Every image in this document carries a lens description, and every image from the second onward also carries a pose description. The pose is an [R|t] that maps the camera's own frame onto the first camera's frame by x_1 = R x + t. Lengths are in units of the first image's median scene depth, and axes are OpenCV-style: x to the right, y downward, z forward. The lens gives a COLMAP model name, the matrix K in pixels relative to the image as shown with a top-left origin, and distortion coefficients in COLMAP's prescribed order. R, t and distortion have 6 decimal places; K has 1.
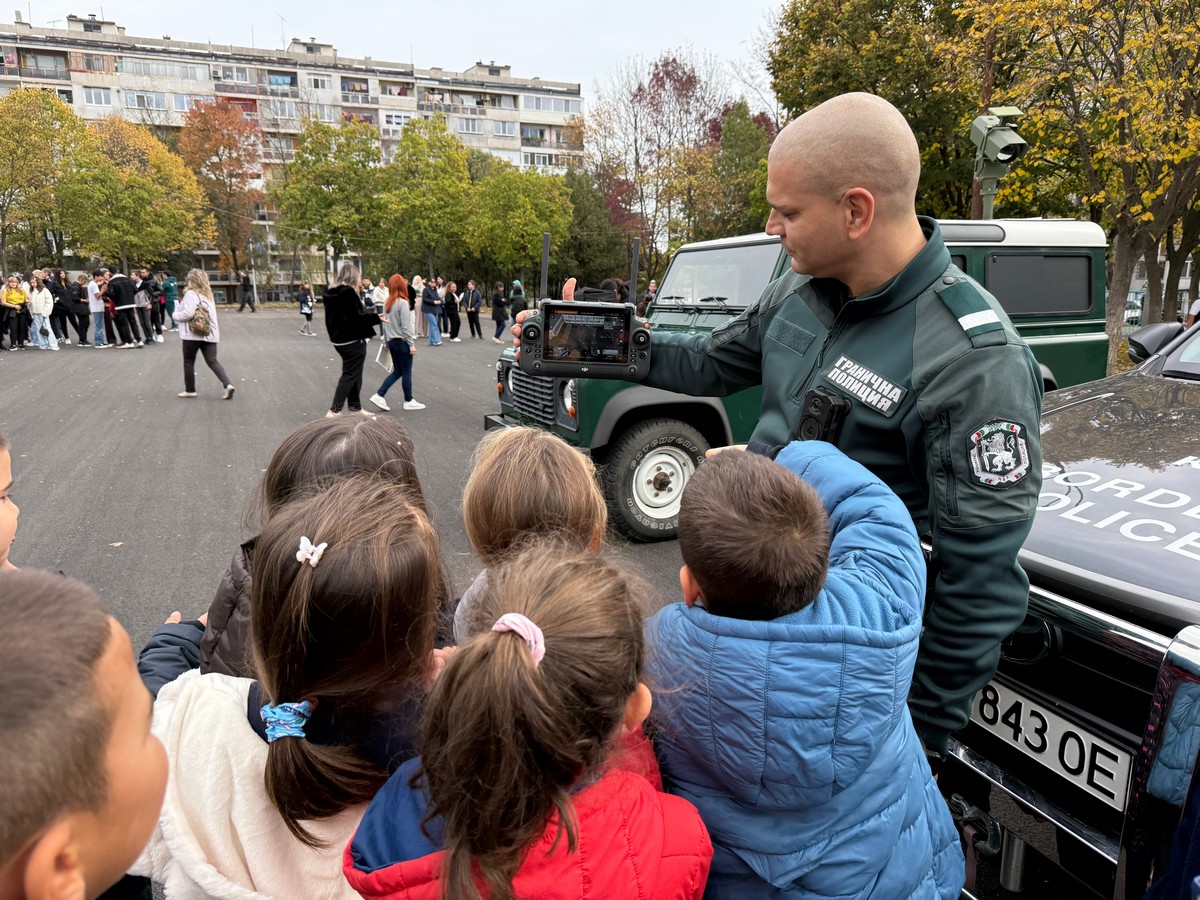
lens RADIAL K [[846.2, 0, 593.5], [0, 846.2, 455.8], [0, 0, 1]] dist [0.025267, -0.028815]
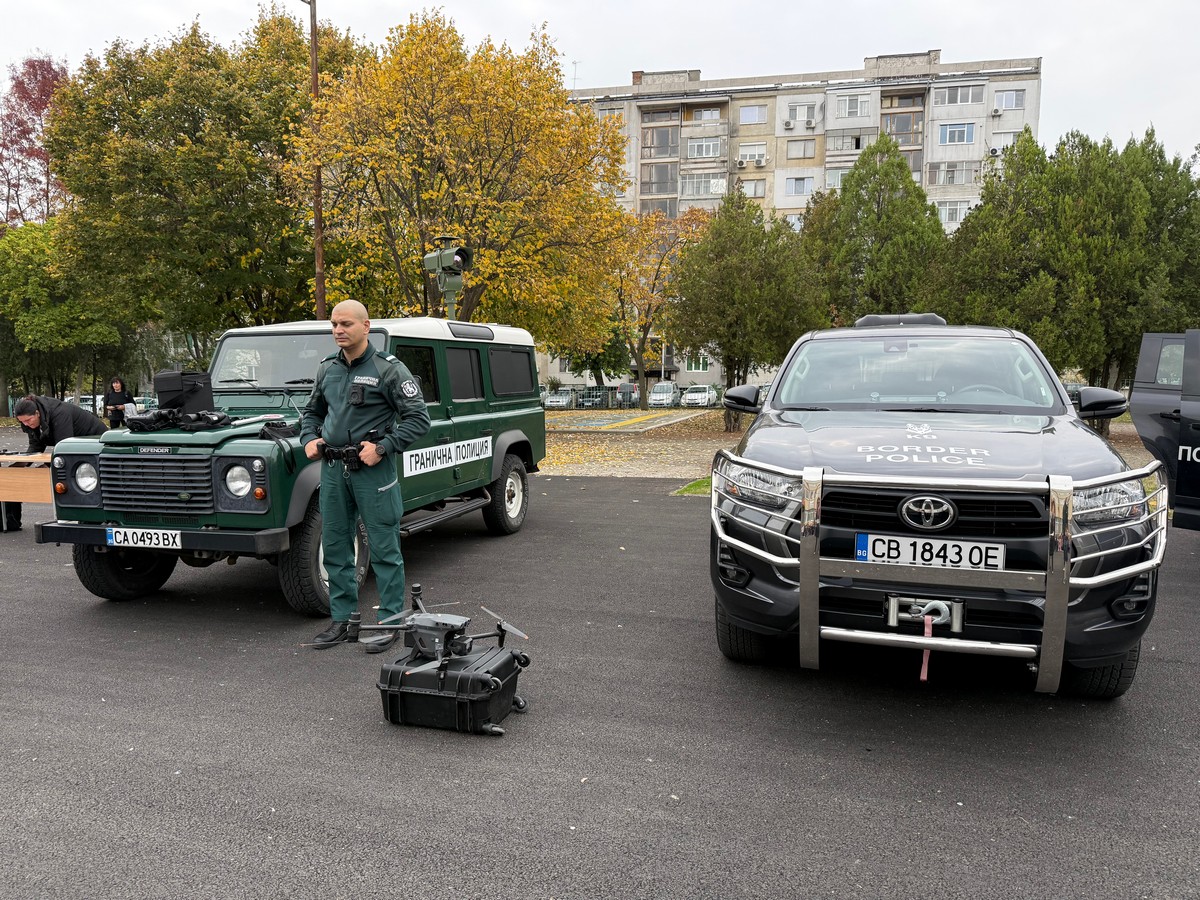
lens RADIAL K [[845.0, 0, 603.2], [0, 845.0, 454.7], [0, 0, 1]] dist [0.054510, -0.074676]
pose [[0.639121, -0.069076, 0.765998, -0.045602], [0.157402, 0.986626, -0.042359, 0.000634], [-0.752827, 0.147643, 0.641446, 0.006506]]
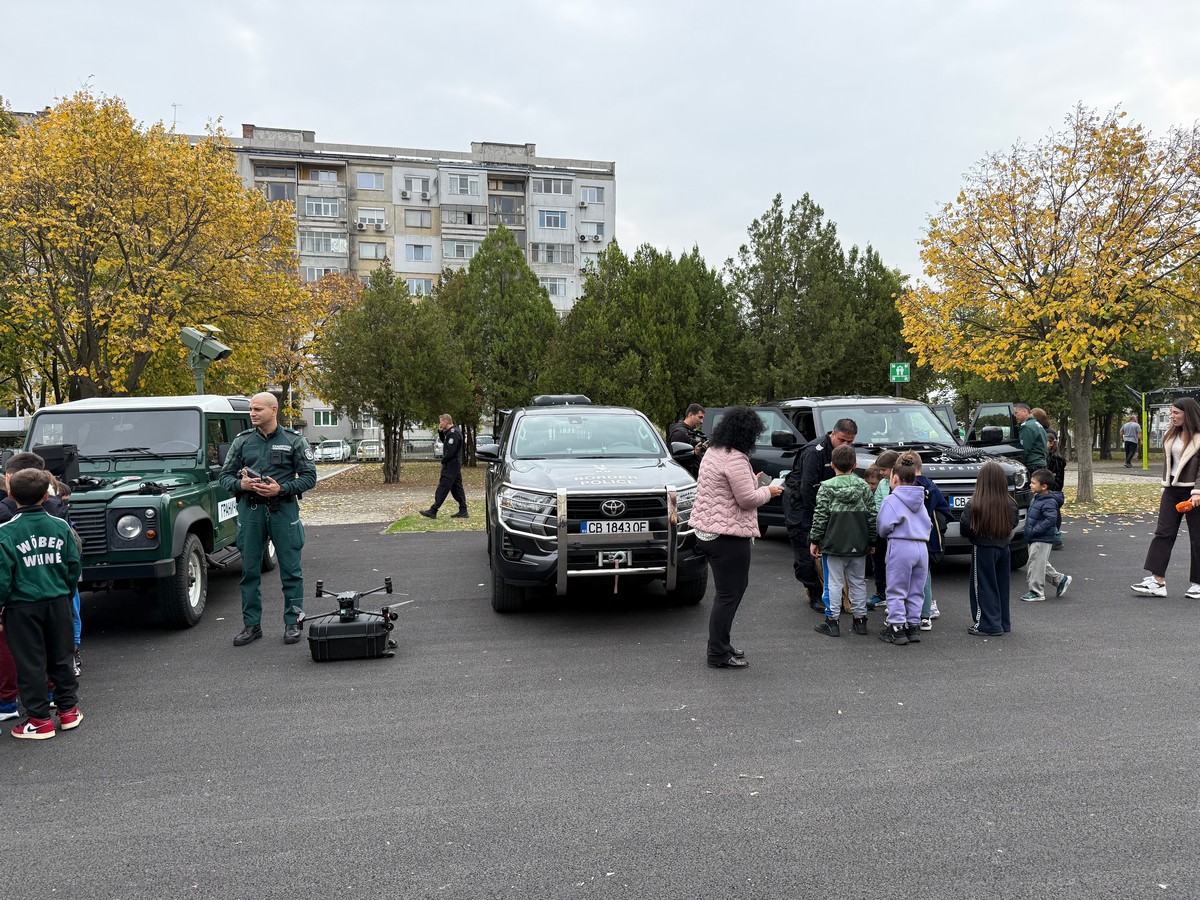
lens RADIAL K [[834.3, 0, 598.6], [0, 834.3, 451.4], [0, 0, 1]] dist [0.190732, -0.410955]
pose [[0.250642, -0.031651, 0.967562, -0.099010], [0.214486, 0.976441, -0.023620, 0.000250], [-0.944020, 0.213448, 0.251526, -0.000980]]
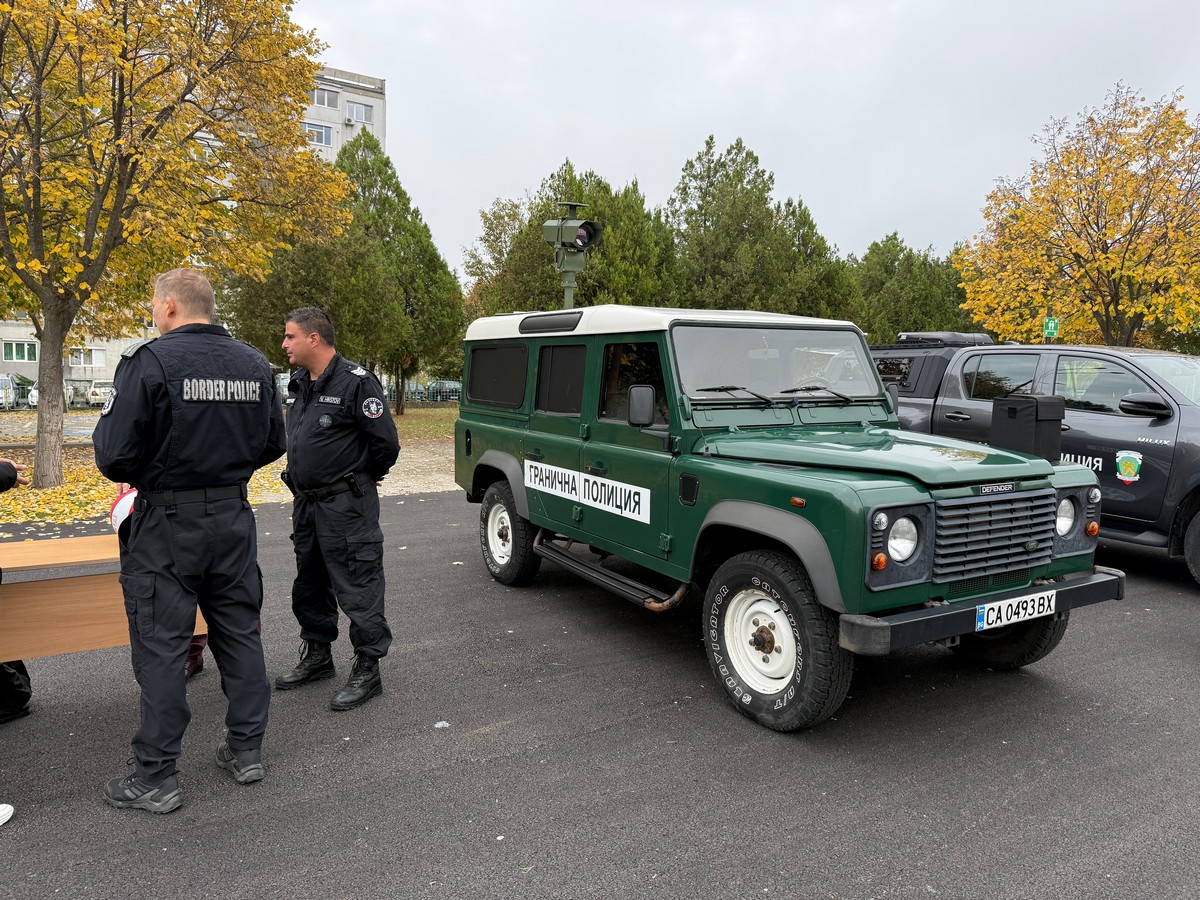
lens RADIAL K [[832.1, 0, 597.2], [0, 832.1, 452.2], [0, 0, 1]] dist [0.127466, -0.207701]
pose [[-0.110121, -0.090469, 0.989792, -0.067662], [0.191676, 0.975222, 0.110463, -0.026775], [-0.975261, 0.201883, -0.090051, 0.134433]]
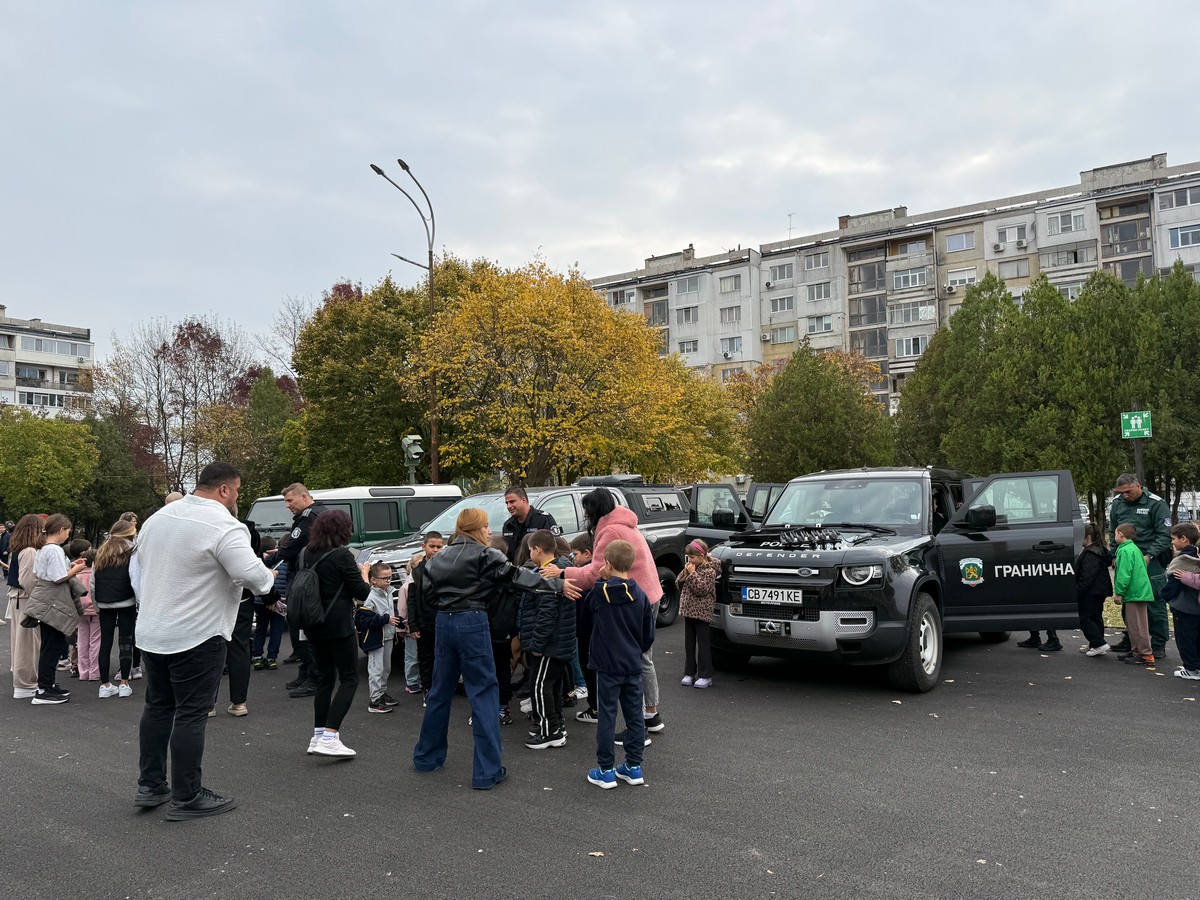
lens RADIAL K [[845.7, 0, 593.0], [0, 845.7, 450.6], [0, 0, 1]] dist [0.065521, -0.100497]
pose [[0.860334, 0.013514, 0.509551, -0.027422], [0.128856, 0.961415, -0.243060, 0.025918], [-0.493175, 0.274772, 0.825397, -0.120590]]
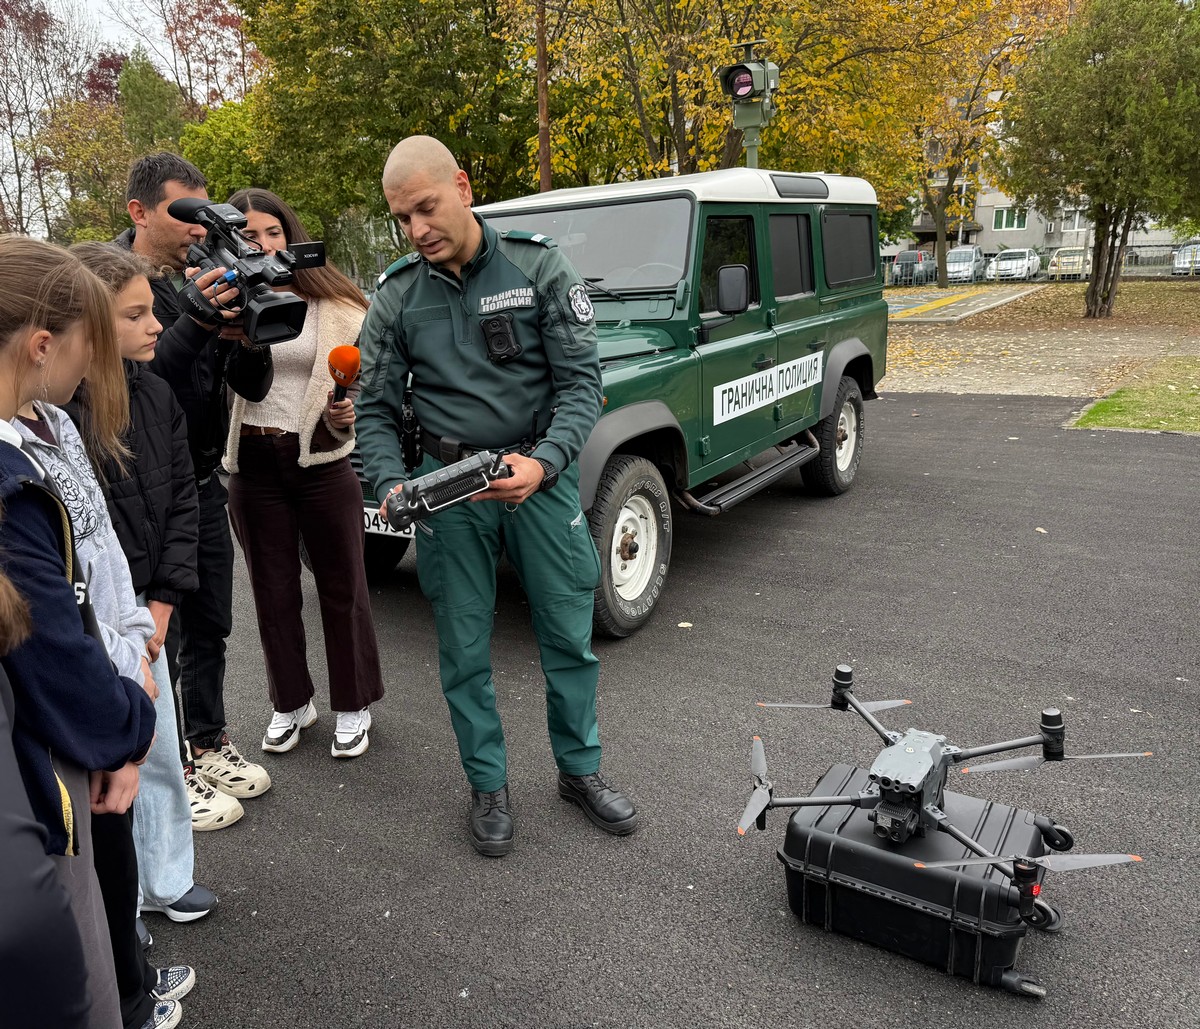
lens RADIAL K [[975.6, 0, 513.2], [0, 975.6, 517.2], [0, 0, 1]] dist [0.013400, -0.014480]
pose [[0.852063, -0.168528, 0.495567, -0.035112], [0.149944, 0.985661, 0.077385, -0.006441], [-0.501502, 0.008370, 0.865116, 0.033663]]
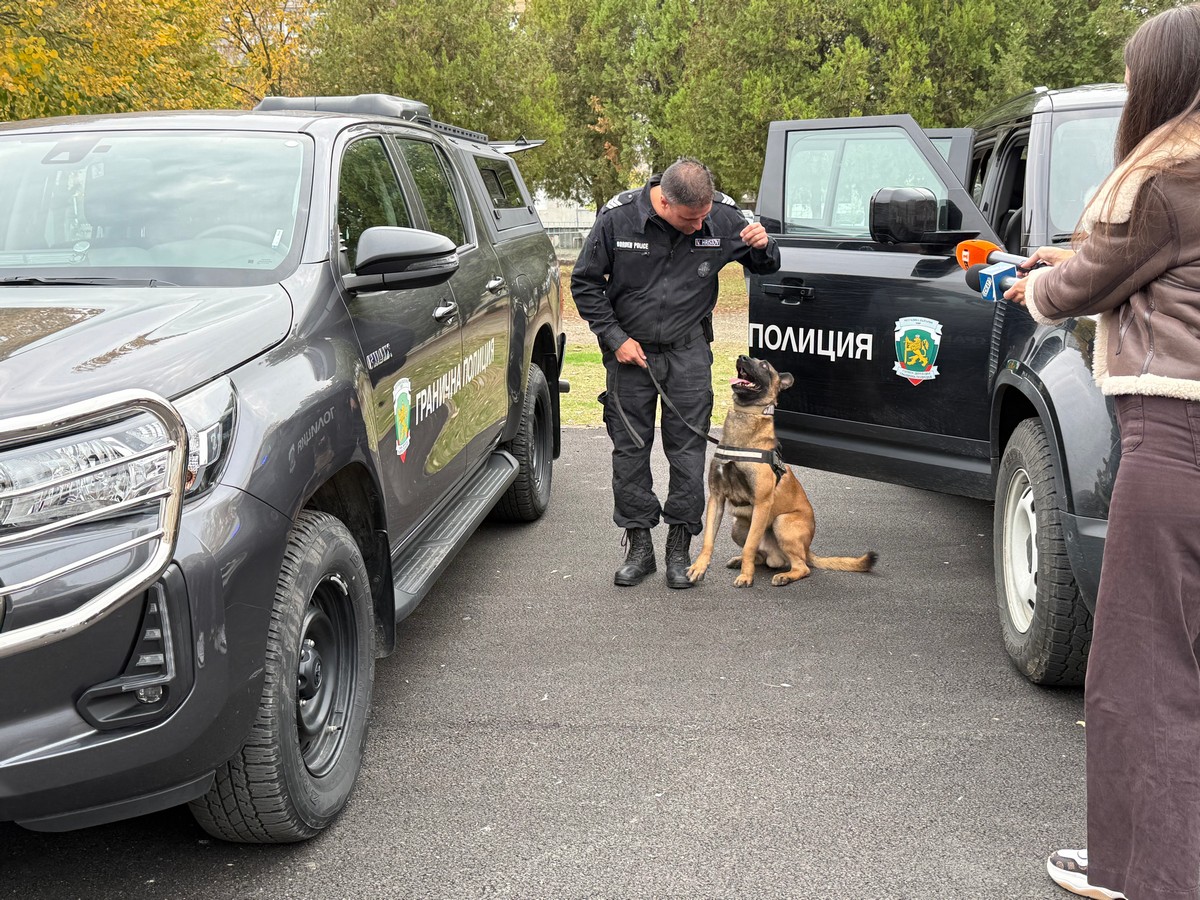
lens RADIAL K [[1264.5, 0, 604.3], [0, 1264.5, 452.4], [0, 0, 1]] dist [0.210864, -0.503602]
pose [[0.481743, -0.172447, 0.859177, -0.004273], [0.203845, 0.975603, 0.081518, 0.006204], [-0.852274, 0.135868, 0.505143, -0.017282]]
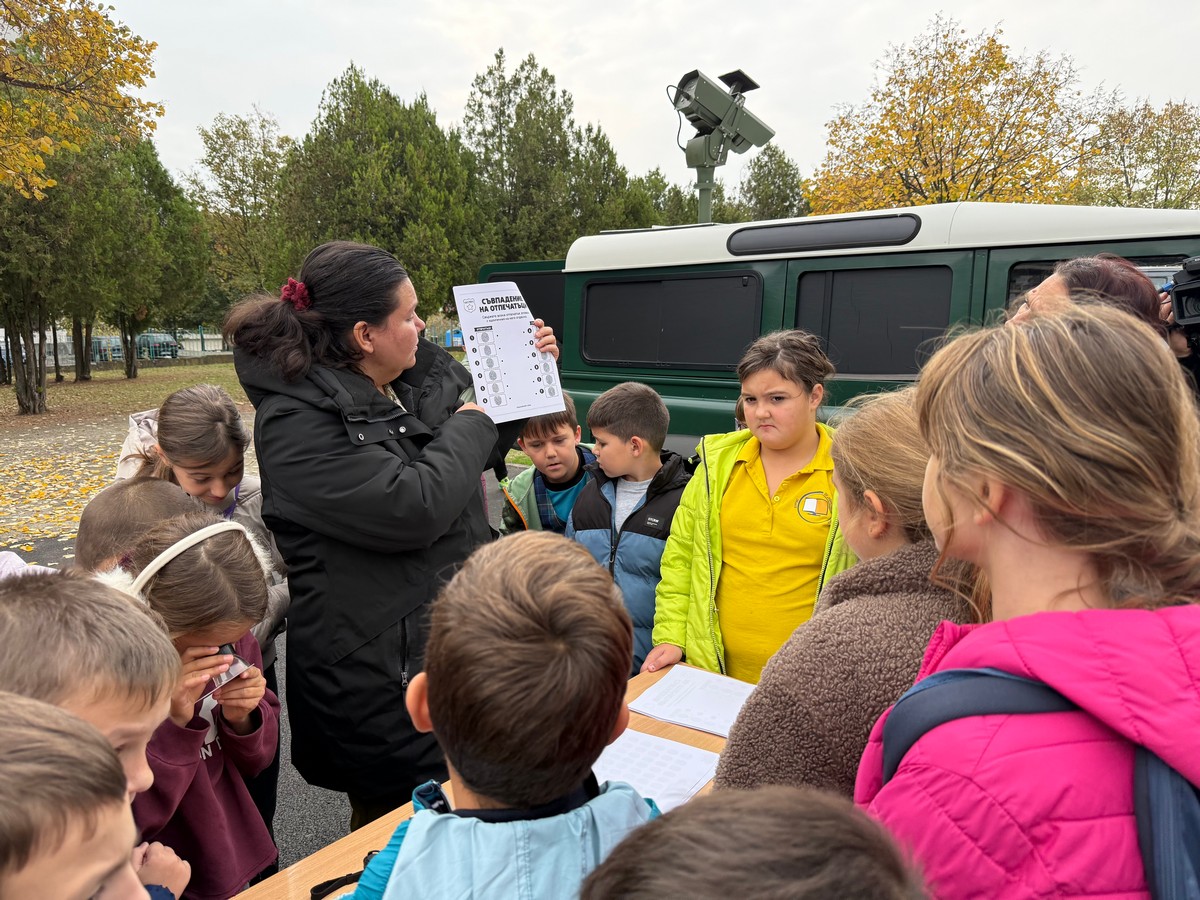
lens RADIAL K [[850.7, 0, 597.6], [0, 850.7, 451.8], [0, 0, 1]] dist [0.022970, -0.029521]
pose [[-0.428607, -0.131609, 0.893854, -0.021413], [0.206004, 0.949038, 0.238514, -0.035151], [-0.879692, 0.286367, -0.379652, 0.172373]]
